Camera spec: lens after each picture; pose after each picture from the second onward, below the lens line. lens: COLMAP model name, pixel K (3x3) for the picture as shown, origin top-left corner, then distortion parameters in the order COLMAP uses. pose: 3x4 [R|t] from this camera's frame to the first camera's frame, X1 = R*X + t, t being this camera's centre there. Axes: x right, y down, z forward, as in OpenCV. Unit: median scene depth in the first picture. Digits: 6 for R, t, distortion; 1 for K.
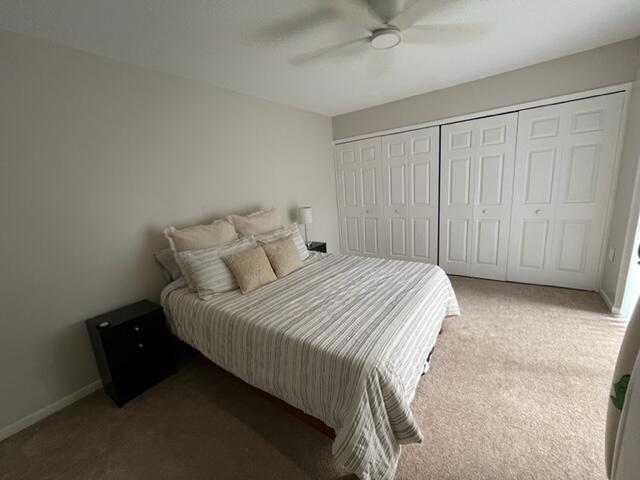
lens RADIAL K [[258.3, 0, 320.6], [0, 258.3, 240.0], [0, 0, 1]] dist [-0.002197, -0.000289]
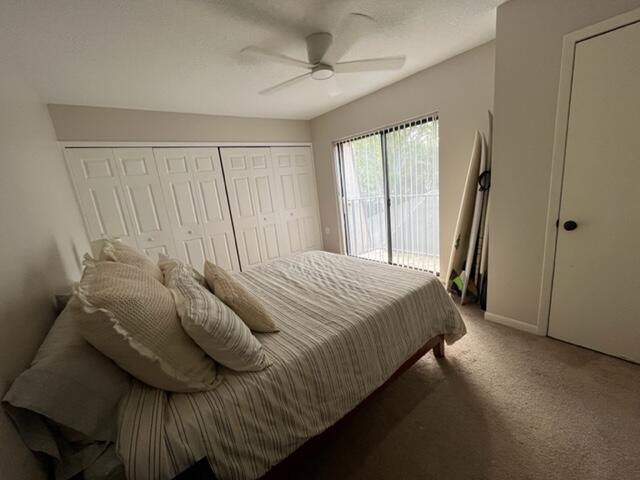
lens RADIAL K [[258.3, 0, 319.6], [0, 258.3, 241.6], [0, 0, 1]] dist [-0.002197, -0.000289]
pose [[0.291068, -0.166575, 0.942089, -0.514601], [0.278717, 0.956775, 0.083059, -0.032896], [-0.915203, 0.238400, 0.324914, 0.348163]]
